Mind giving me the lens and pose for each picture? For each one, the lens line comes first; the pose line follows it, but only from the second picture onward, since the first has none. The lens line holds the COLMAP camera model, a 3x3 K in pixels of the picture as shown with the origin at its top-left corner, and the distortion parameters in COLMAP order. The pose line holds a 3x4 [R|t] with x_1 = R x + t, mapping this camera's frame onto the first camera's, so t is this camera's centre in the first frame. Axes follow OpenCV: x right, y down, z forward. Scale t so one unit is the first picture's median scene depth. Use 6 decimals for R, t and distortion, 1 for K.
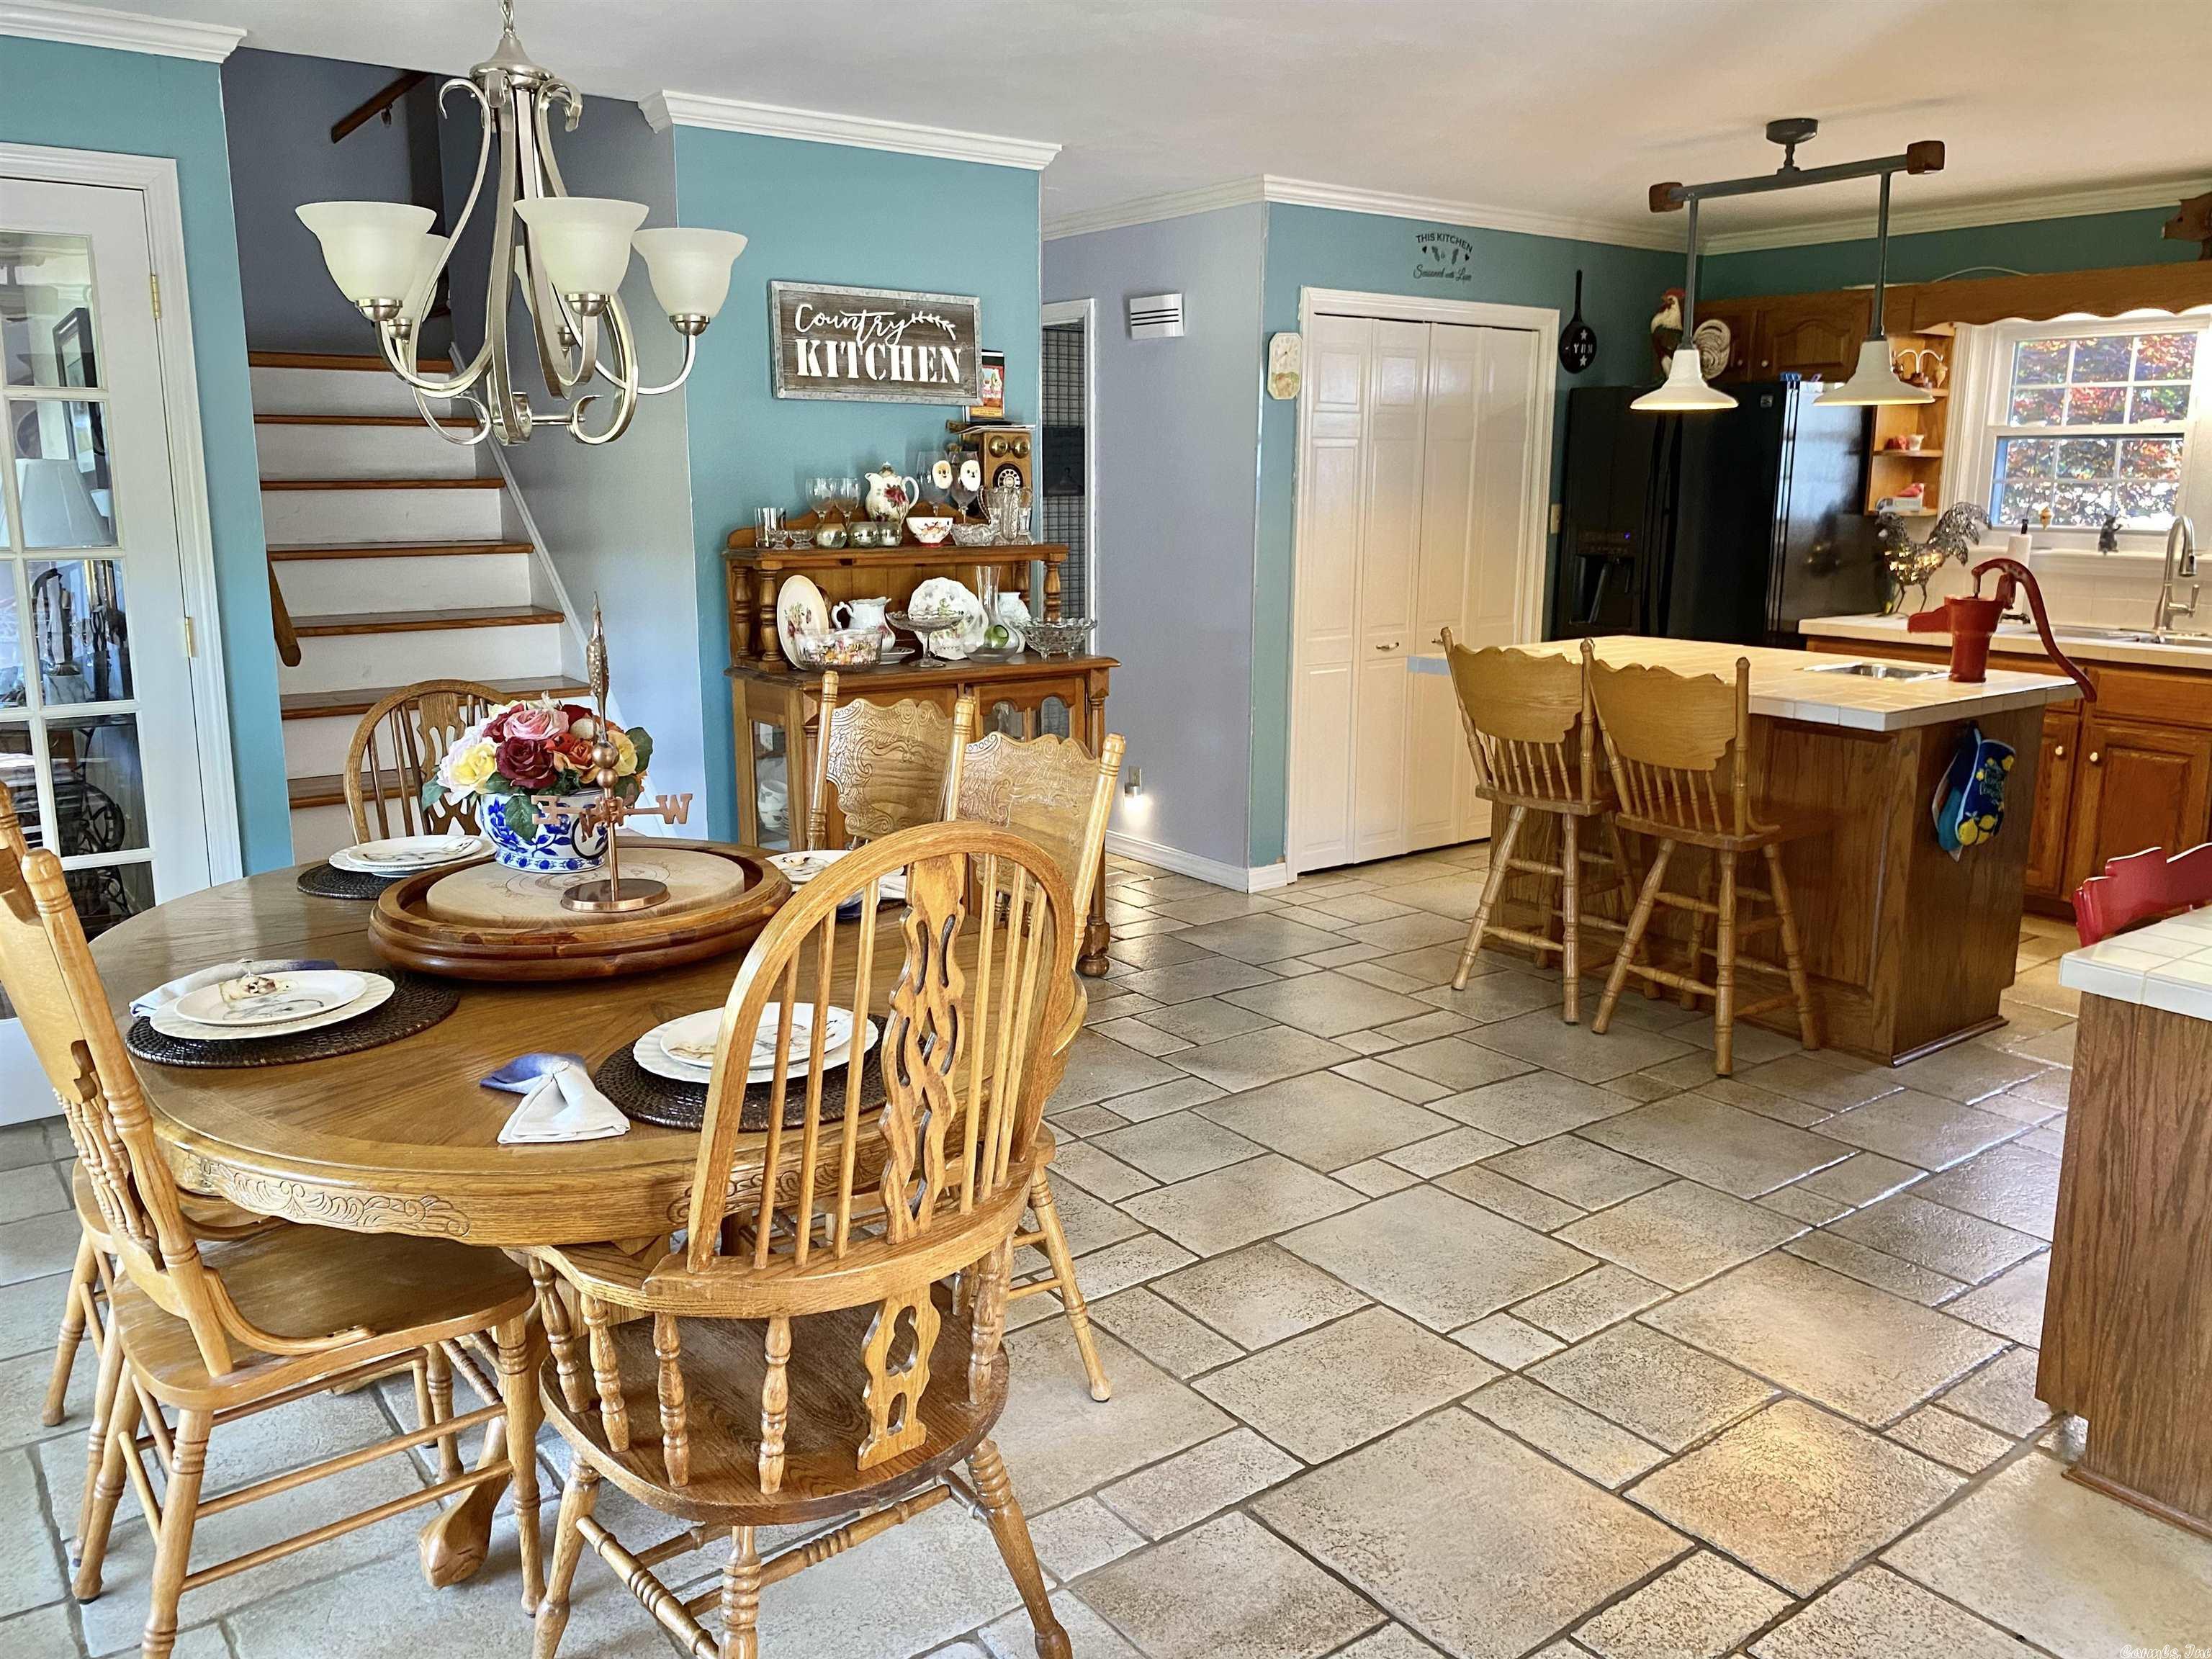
lens RADIAL K [[1670.0, 0, 1103.5], [0, 1670.0, 822.3], [0, 0, 1]] dist [-0.001667, 0.004710]
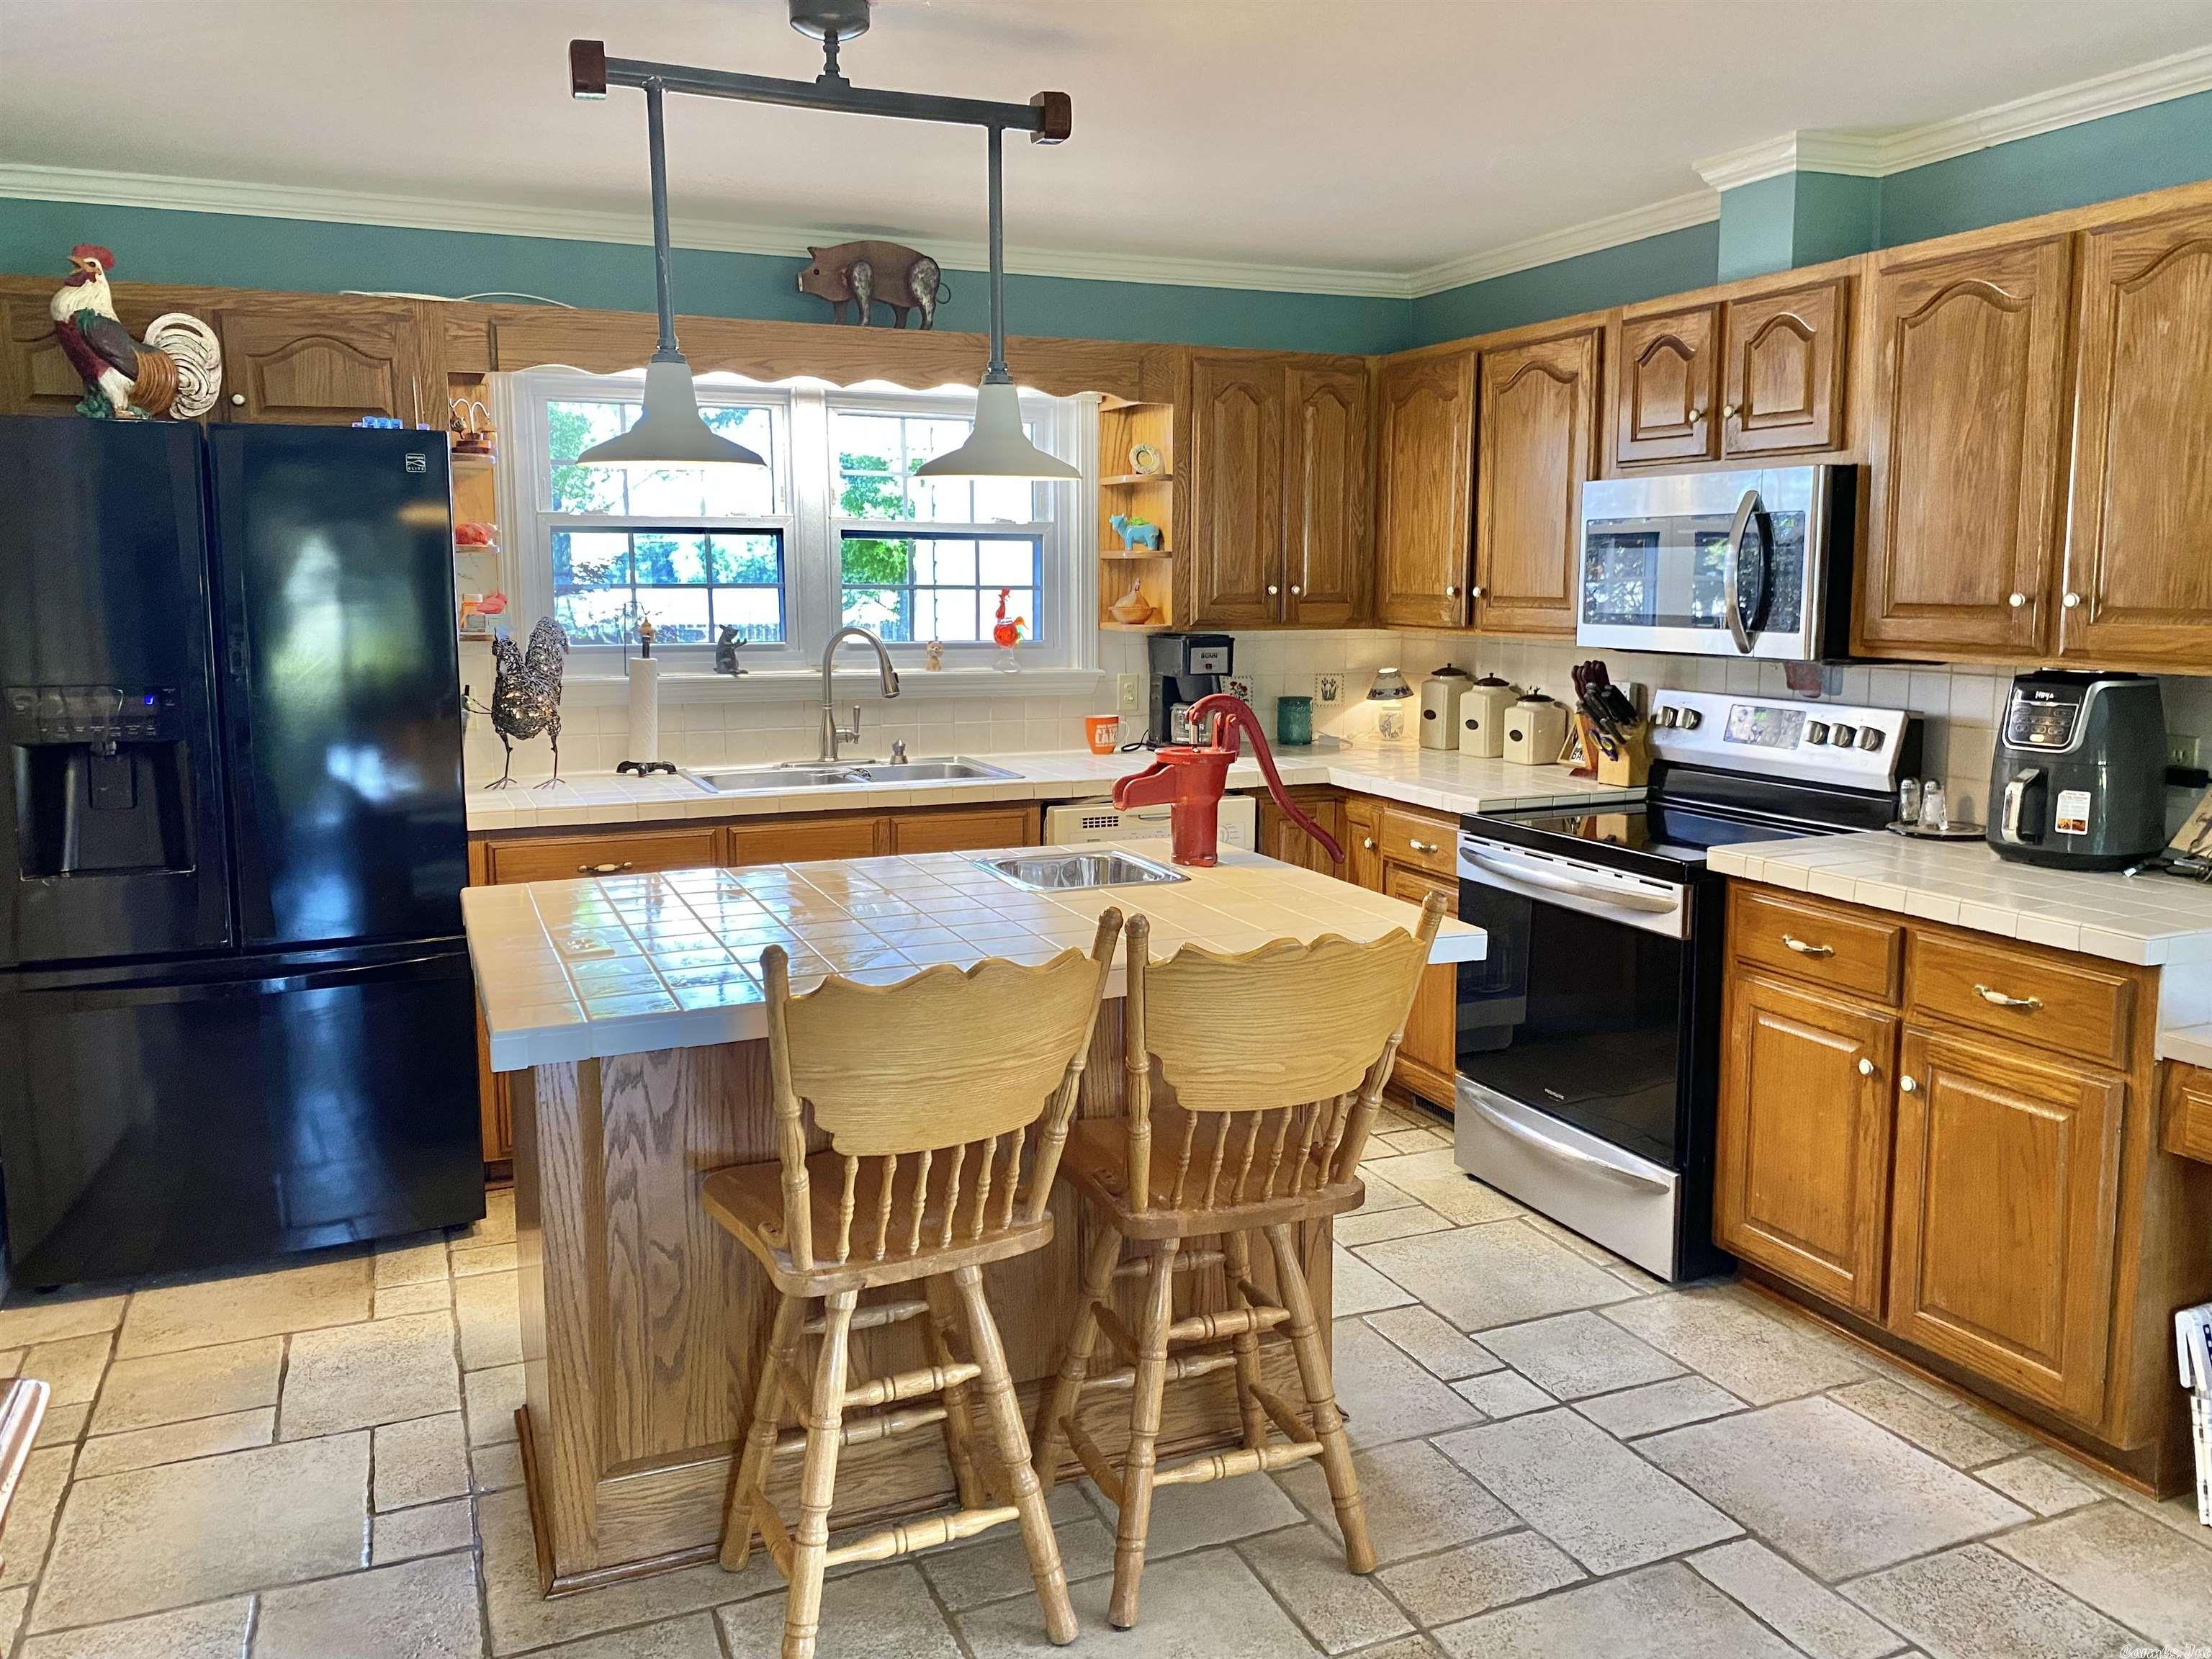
lens RADIAL K [[1670.0, 0, 1101.2], [0, 1670.0, 827.0], [0, 0, 1]] dist [-0.001667, 0.004710]
pose [[0.248955, -0.152781, 0.956389, -0.182328], [0.199155, 0.974452, 0.103825, -0.182965], [-0.947818, 0.164622, 0.273022, 0.829372]]
